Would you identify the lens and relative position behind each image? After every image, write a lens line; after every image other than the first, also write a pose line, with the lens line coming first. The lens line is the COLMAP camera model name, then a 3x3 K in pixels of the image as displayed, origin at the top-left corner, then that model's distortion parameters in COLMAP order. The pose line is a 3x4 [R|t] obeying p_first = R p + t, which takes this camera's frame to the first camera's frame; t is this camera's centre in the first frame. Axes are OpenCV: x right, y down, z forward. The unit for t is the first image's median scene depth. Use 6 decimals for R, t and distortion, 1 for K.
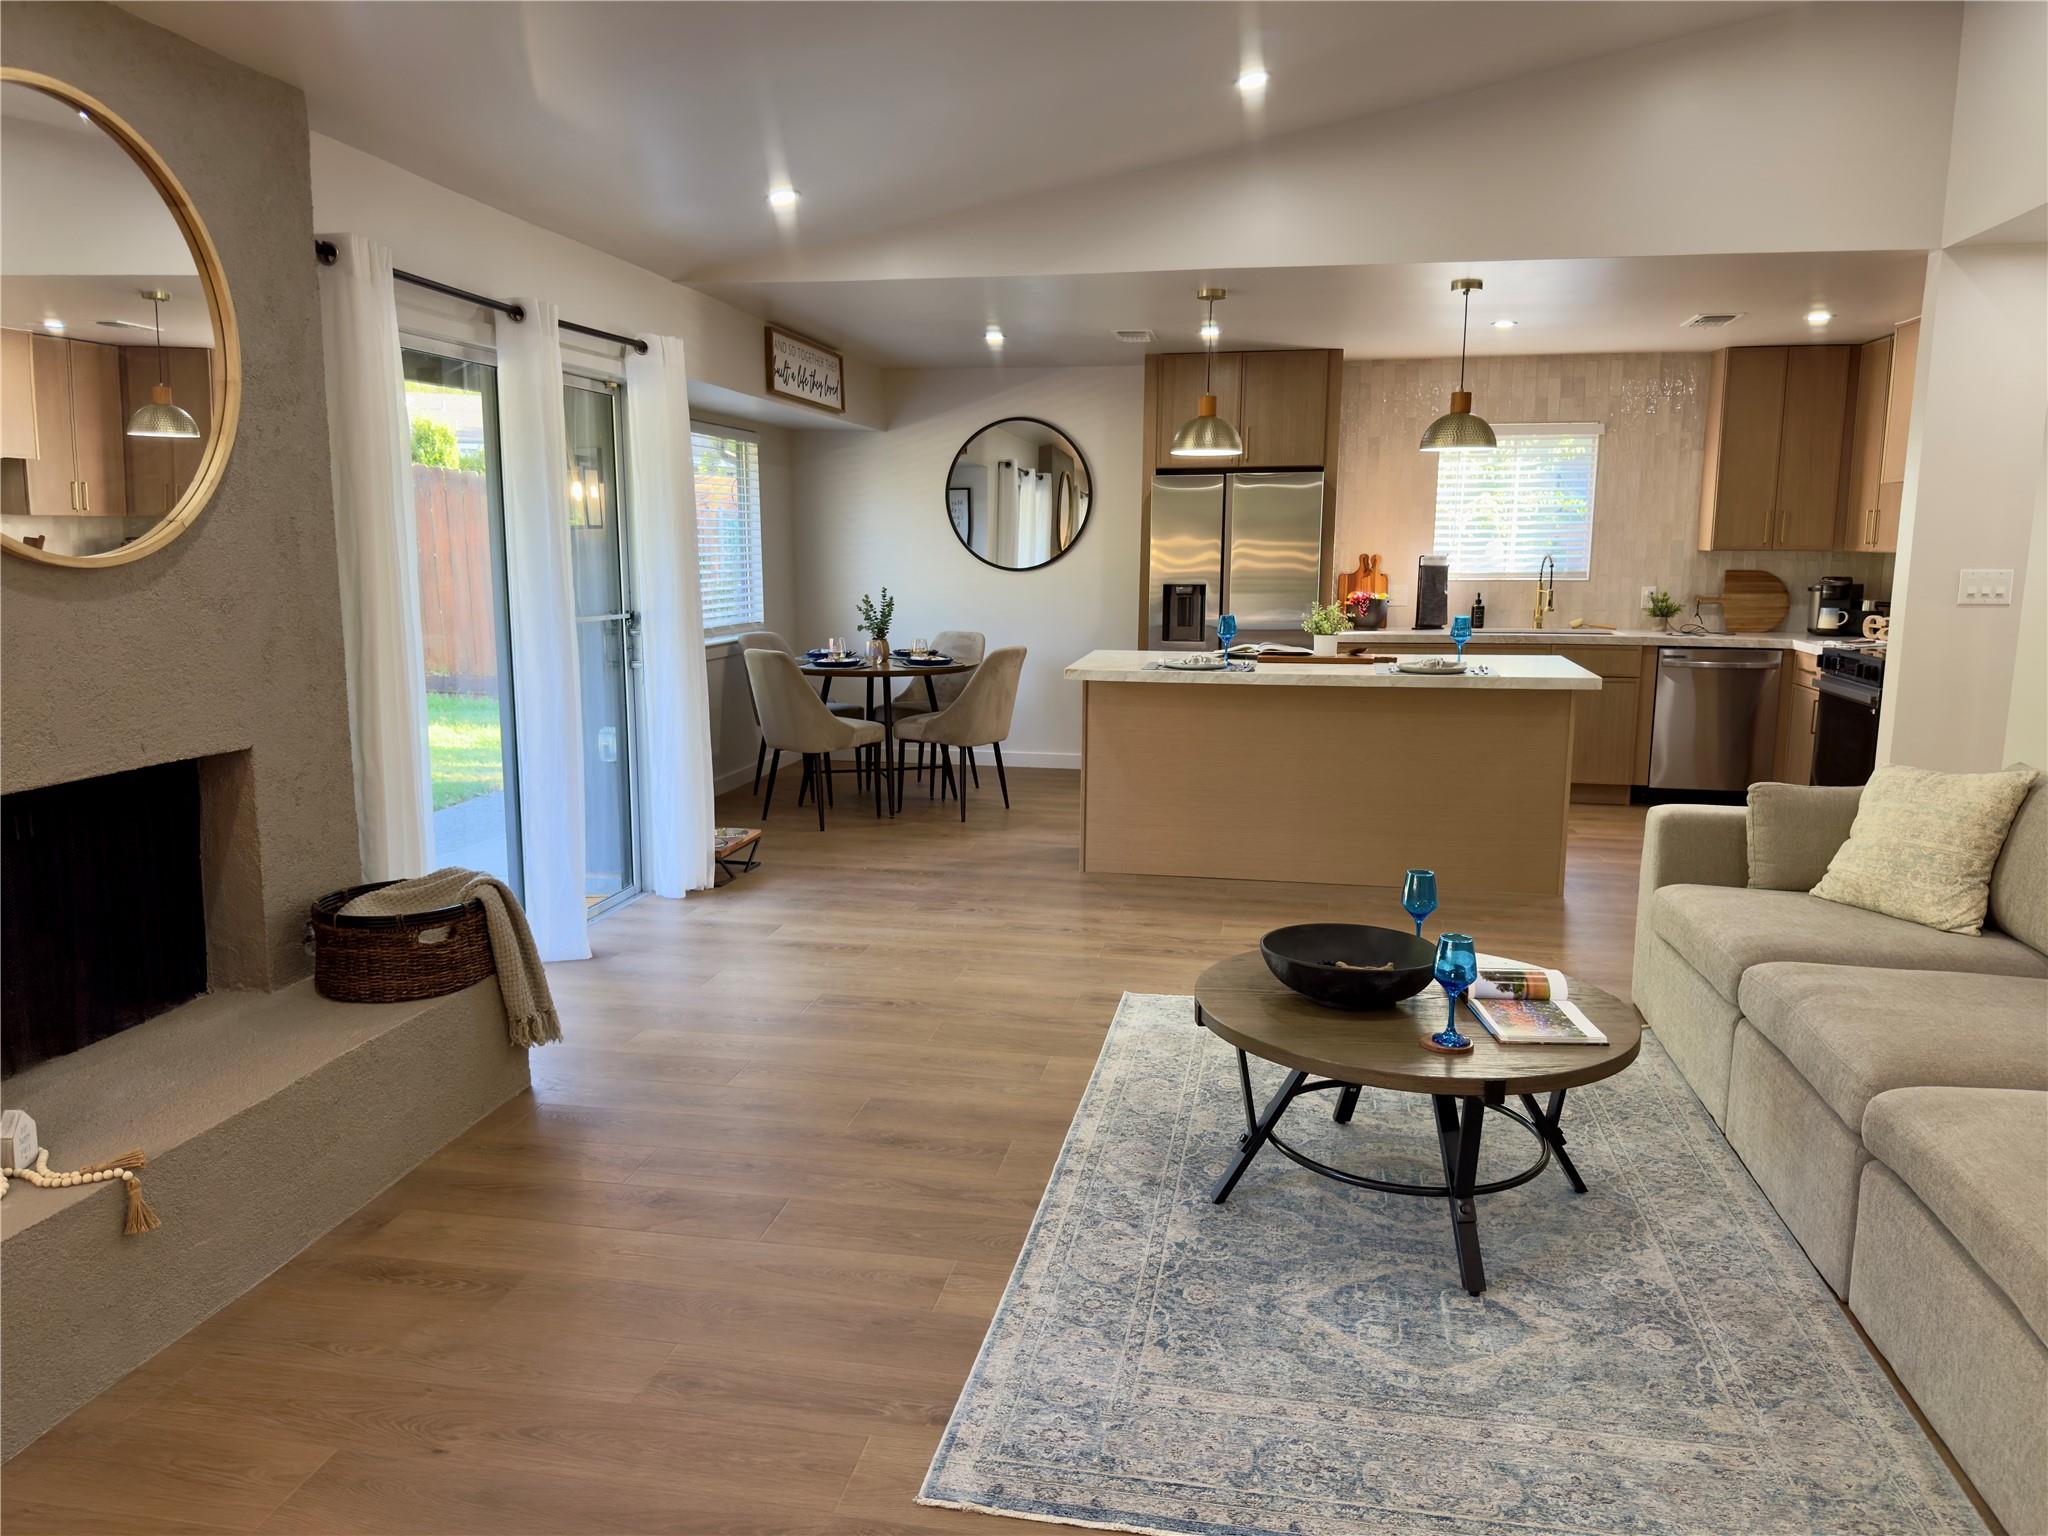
lens RADIAL K [[1448.4, 0, 1031.5], [0, 1448.4, 772.0], [0, 0, 1]] dist [0.095988, -0.112644]
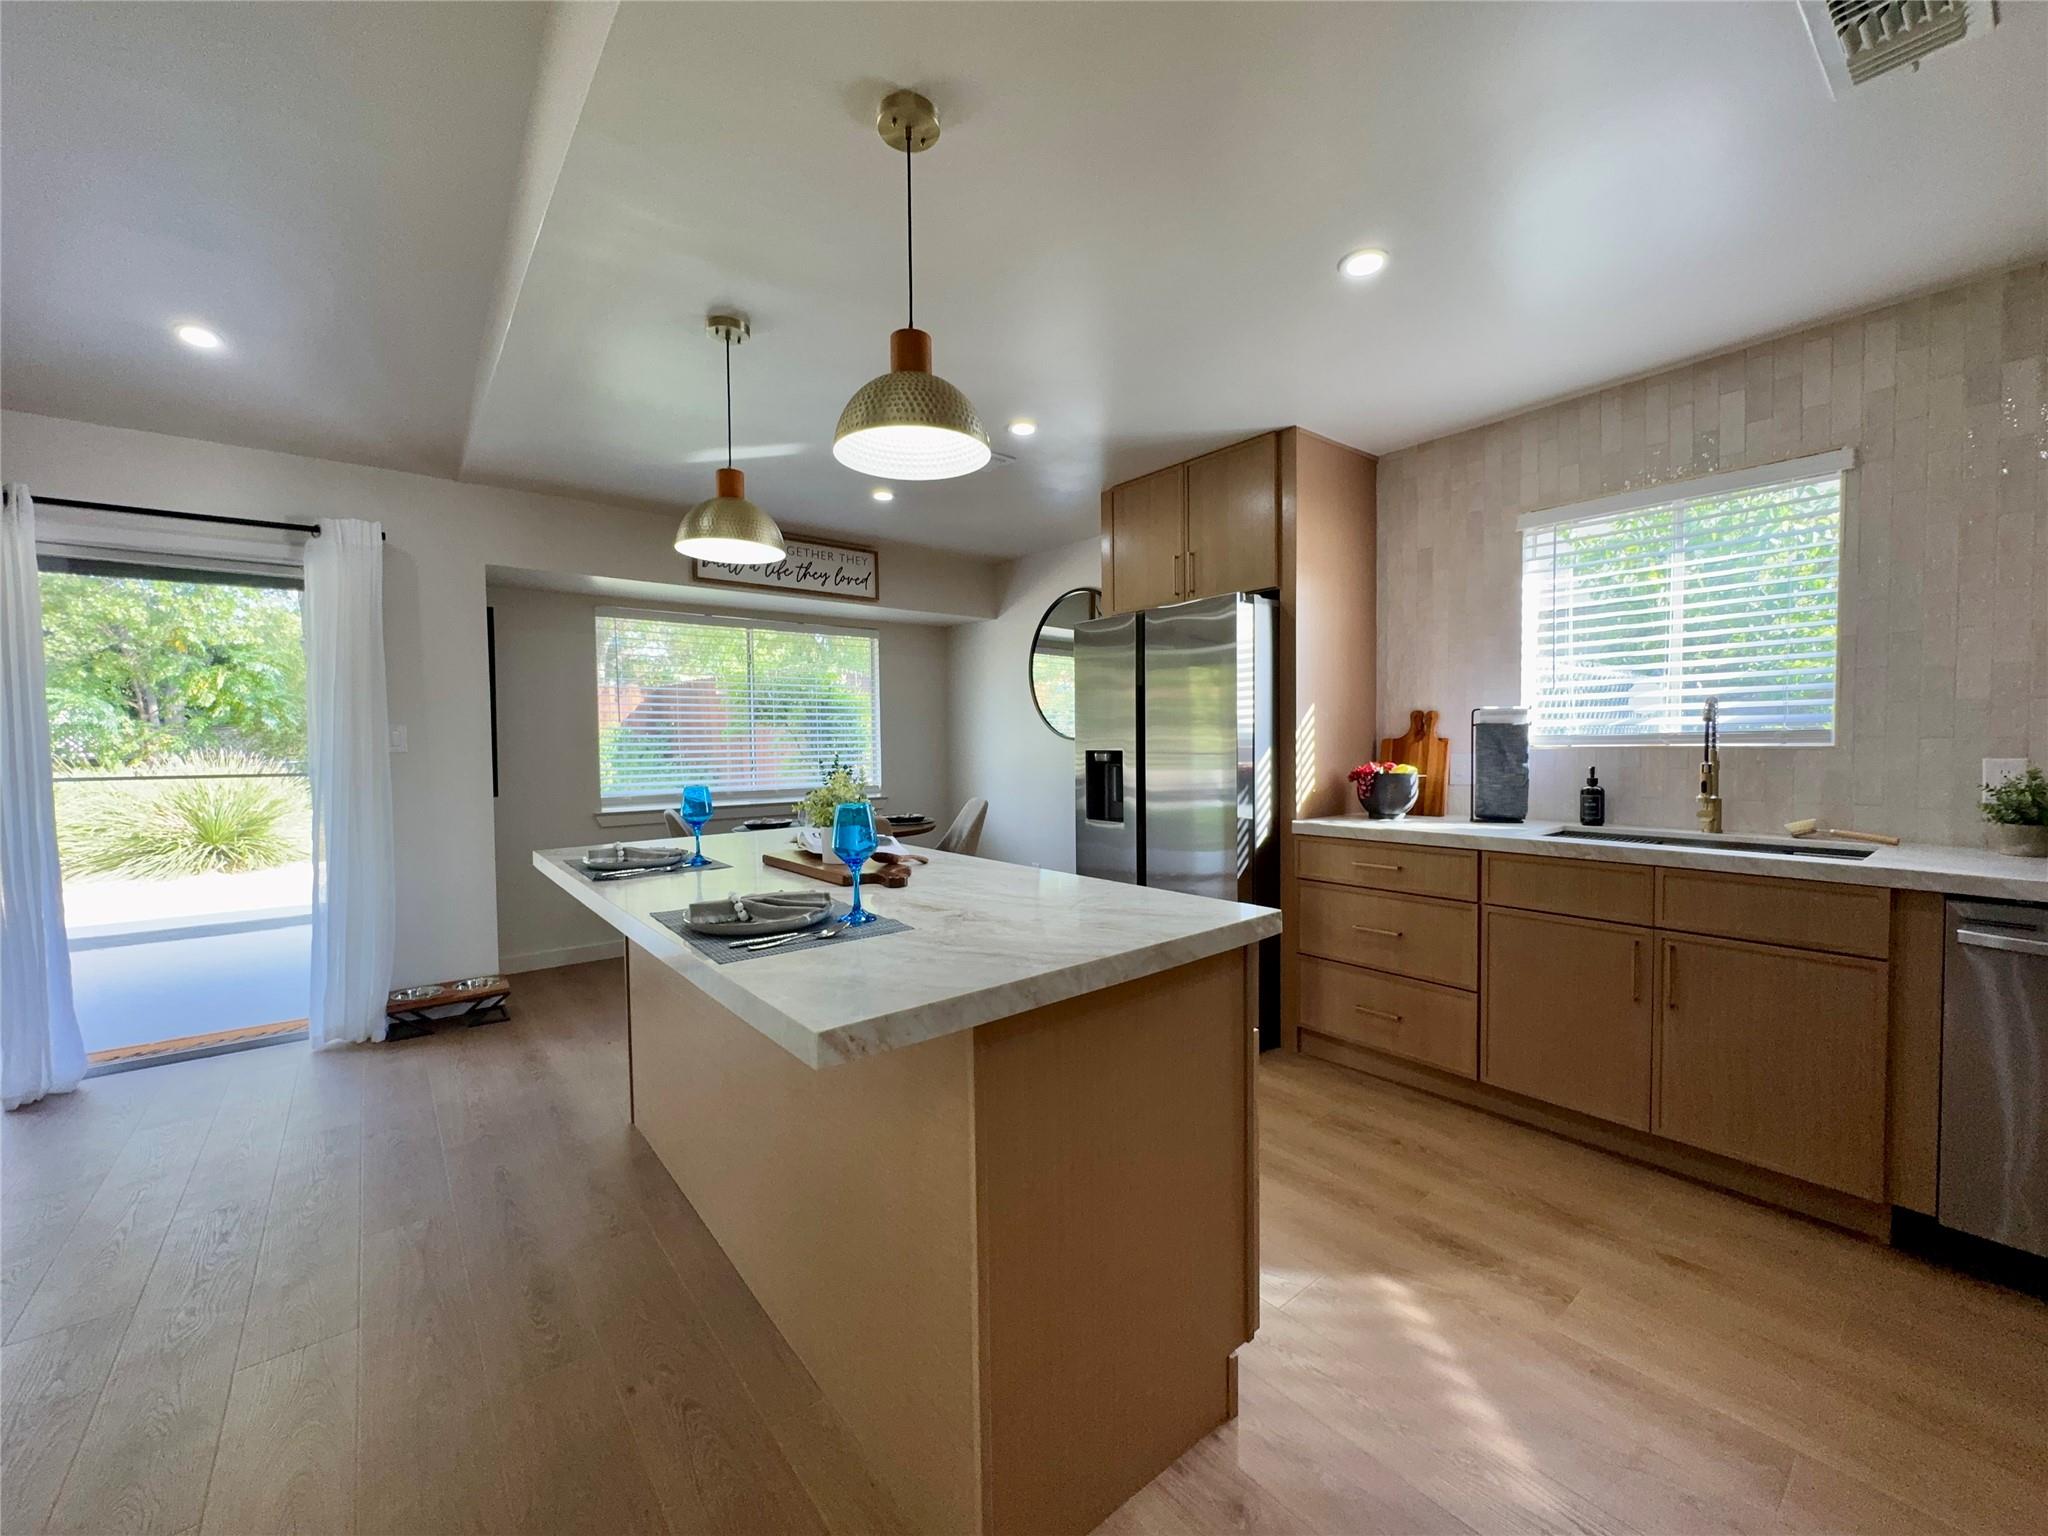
lens RADIAL K [[811.2, 0, 1024.0], [0, 811.2, 768.0], [0, 0, 1]] dist [-0.007167, -0.000114]
pose [[0.758568, 0.009516, -0.651524, 0.571960], [-0.090698, 0.991701, -0.091115, -0.116523], [0.645250, 0.128209, 0.753136, 0.989976]]
